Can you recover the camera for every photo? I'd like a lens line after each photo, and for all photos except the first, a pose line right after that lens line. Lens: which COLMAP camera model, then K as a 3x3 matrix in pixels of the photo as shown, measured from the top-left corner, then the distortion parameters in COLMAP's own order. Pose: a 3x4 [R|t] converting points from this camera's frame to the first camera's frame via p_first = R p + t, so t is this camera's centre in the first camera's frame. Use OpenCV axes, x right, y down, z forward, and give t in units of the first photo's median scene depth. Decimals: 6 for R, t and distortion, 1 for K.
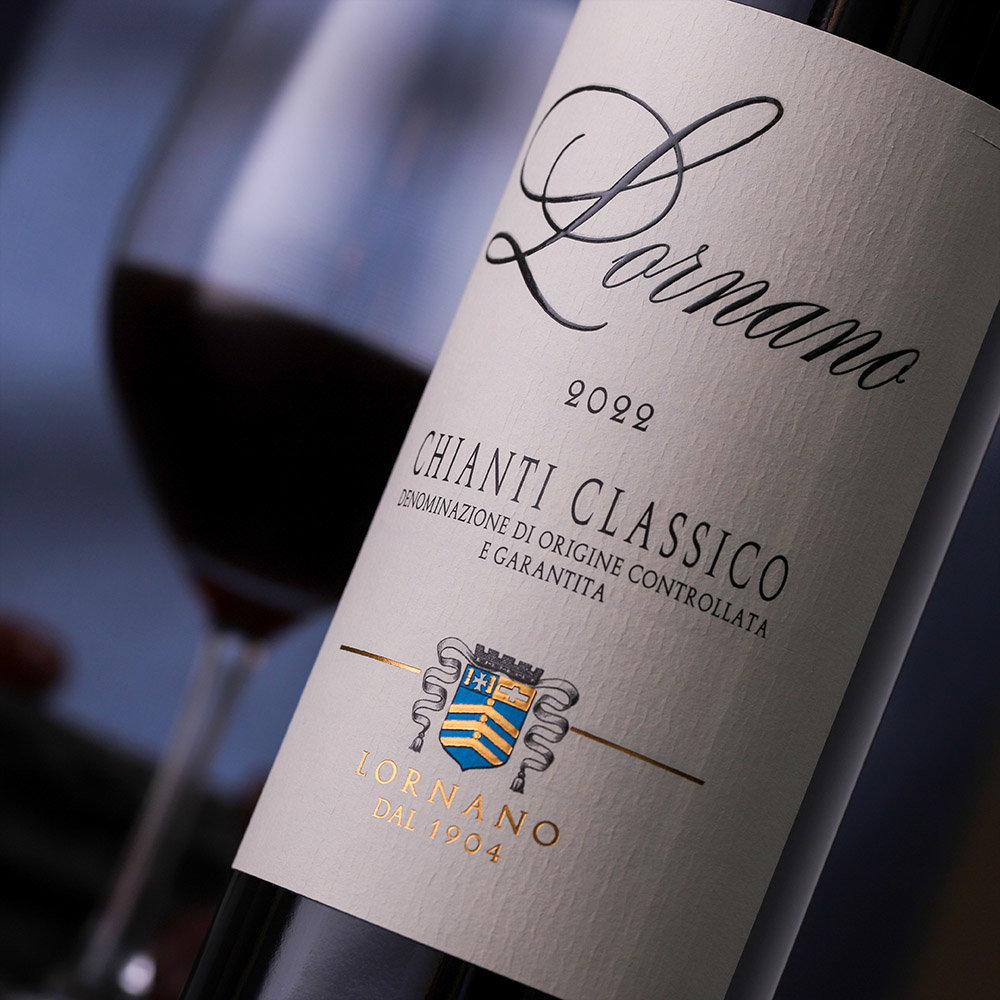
lens RADIAL K [[5751.5, 0, 500.9], [0, 5751.5, 497.6], [0, 0, 1]] dist [0.006935, 0.000000]
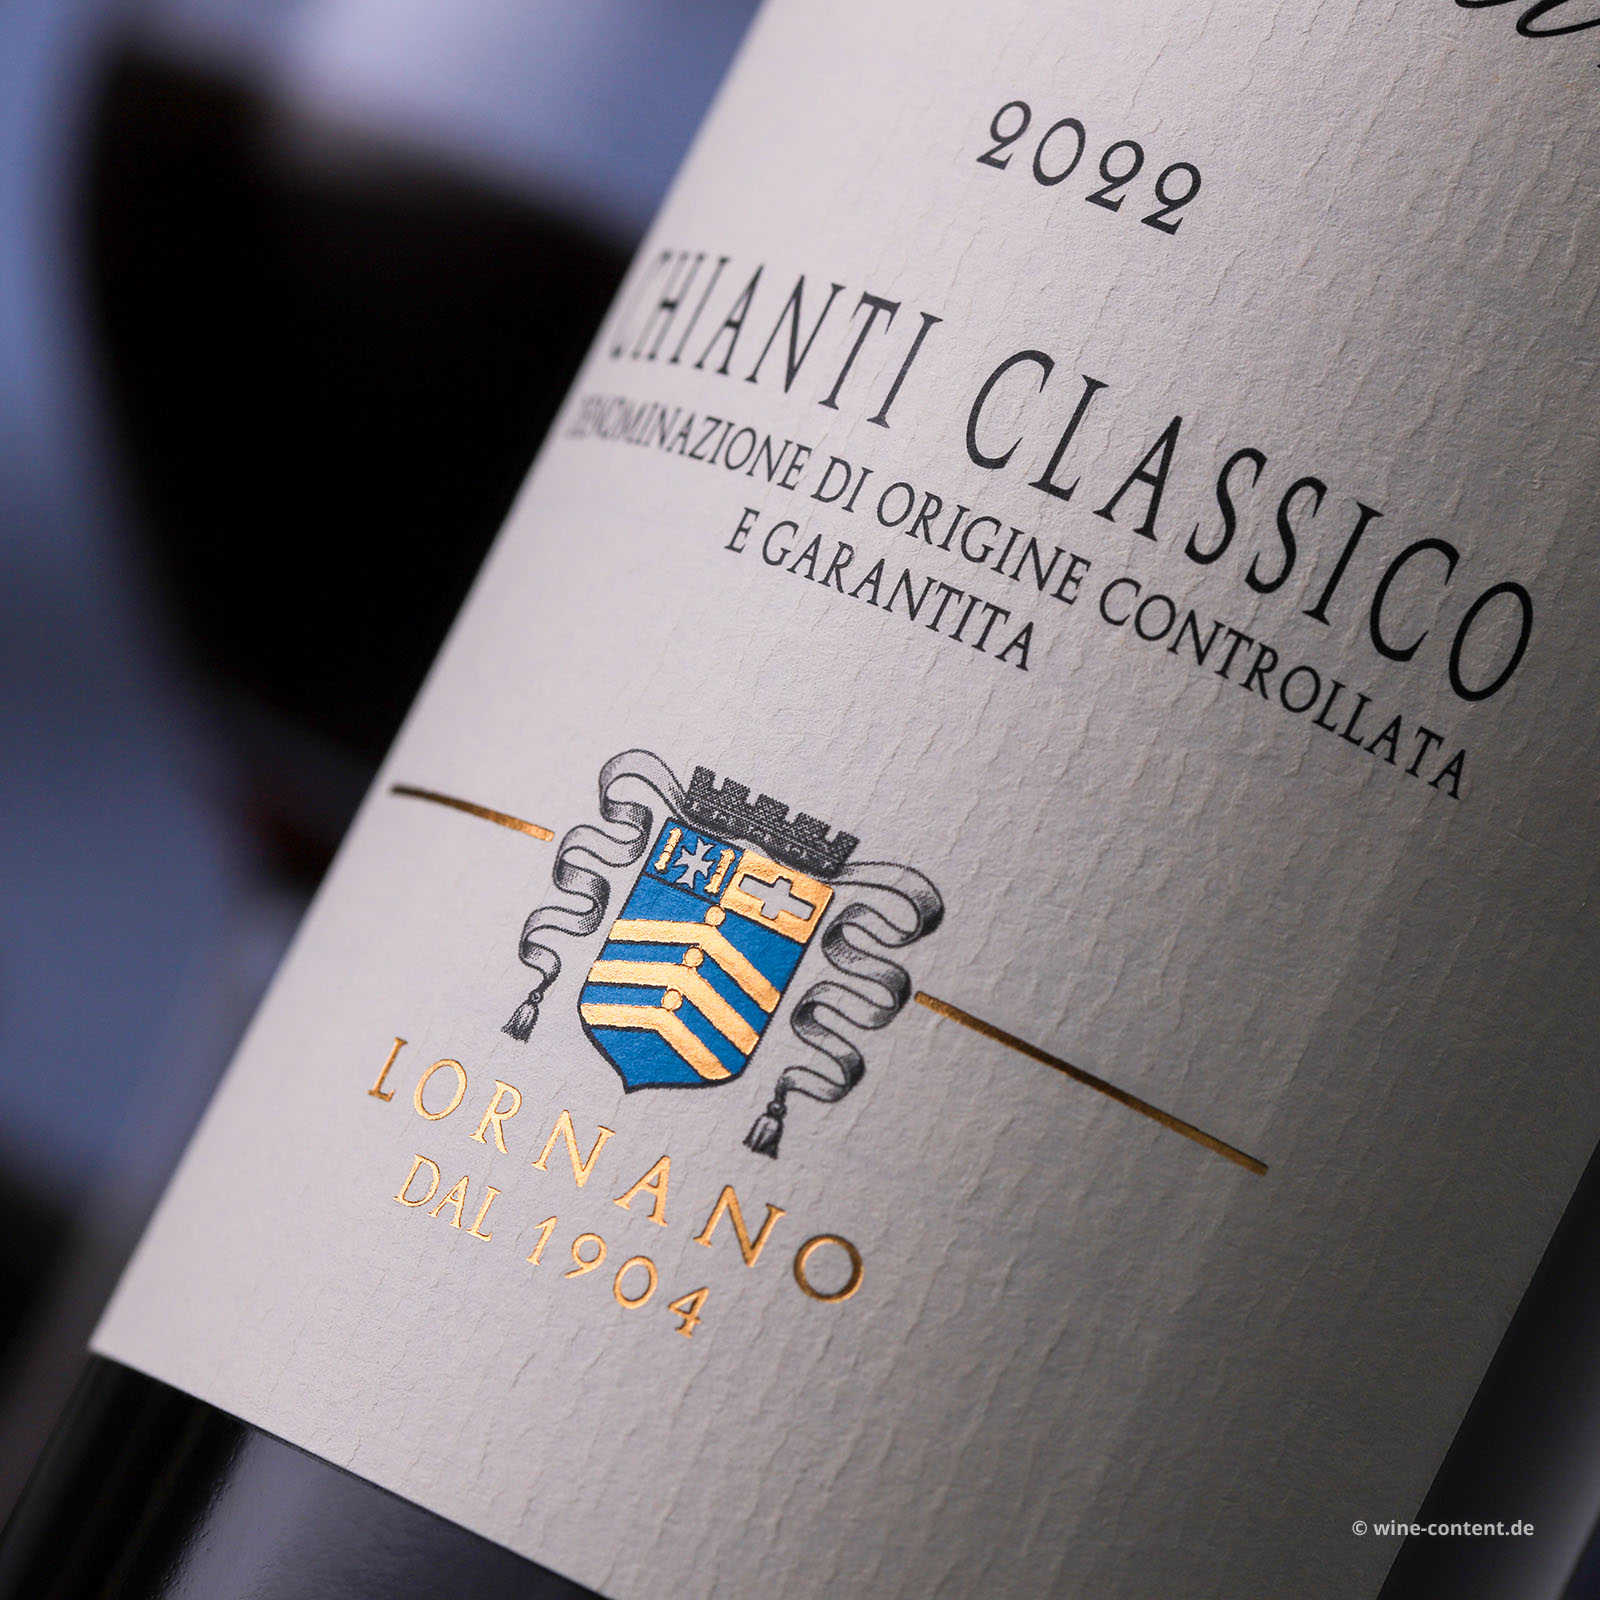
lens RADIAL K [[9202.4, 0, 796.6], [0, 9202.4, 805.1], [0, 0, 1]] dist [0.006935, 0.000000]
pose [[0.989285, 0.059968, -0.133110, 0.083598], [-0.070375, 0.994705, -0.074902, 0.073200], [0.127913, 0.083467, 0.988267, 0.401597]]
